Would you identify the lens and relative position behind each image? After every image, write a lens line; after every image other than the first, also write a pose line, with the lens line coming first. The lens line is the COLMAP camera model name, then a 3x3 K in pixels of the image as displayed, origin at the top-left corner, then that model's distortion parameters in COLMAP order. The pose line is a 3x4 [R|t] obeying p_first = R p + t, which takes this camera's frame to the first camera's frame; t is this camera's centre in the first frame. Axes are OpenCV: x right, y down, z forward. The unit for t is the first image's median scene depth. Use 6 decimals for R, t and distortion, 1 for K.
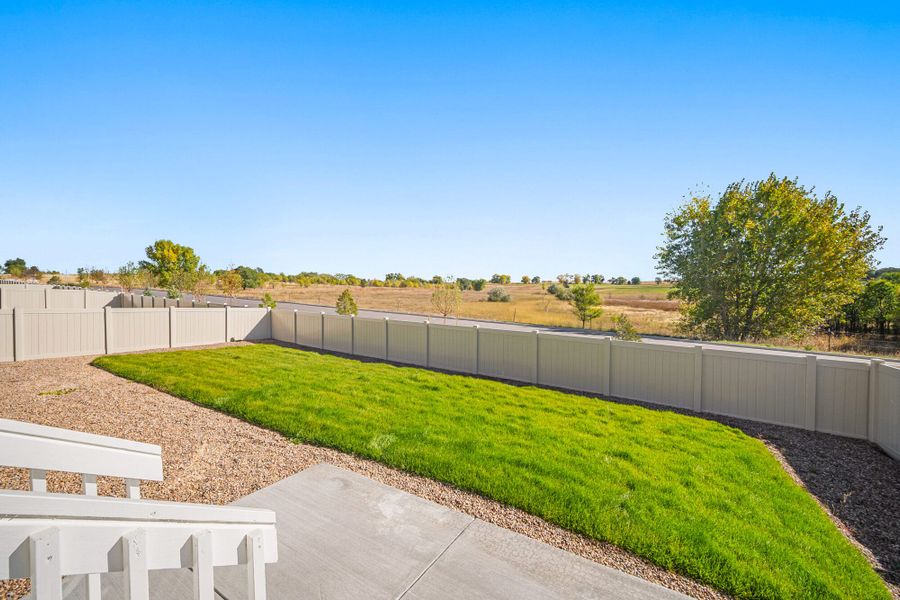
lens RADIAL K [[356.0, 0, 446.8], [0, 356.0, 296.0], [0, 0, 1]] dist [0.000139, 0.000485]
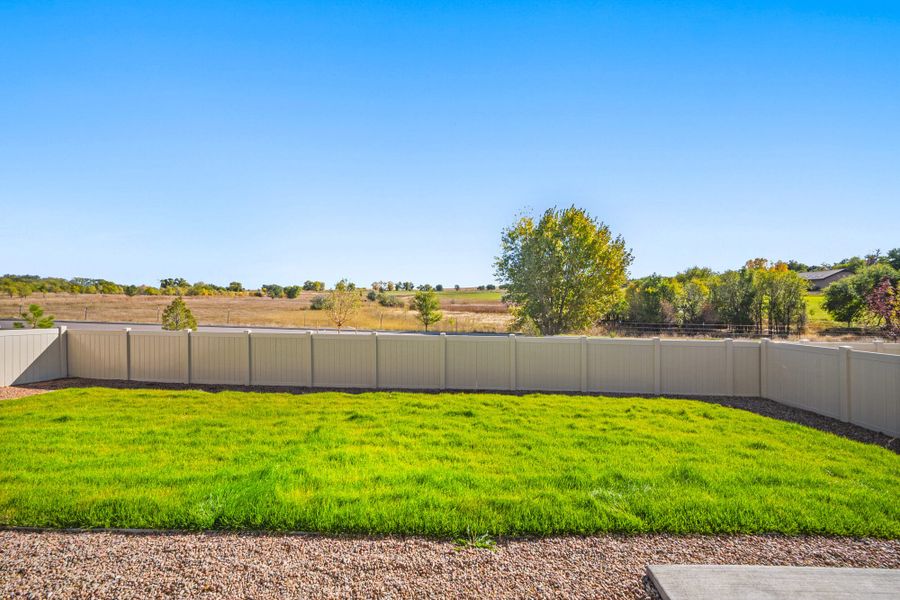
lens RADIAL K [[356.0, 0, 446.8], [0, 356.0, 296.0], [0, 0, 1]] dist [0.000139, 0.000485]
pose [[0.873407, -0.011759, 0.486849, -0.107397], [0.021236, 0.999677, -0.013950, 0.001182], [-0.486528, 0.022523, 0.873375, 0.072223]]
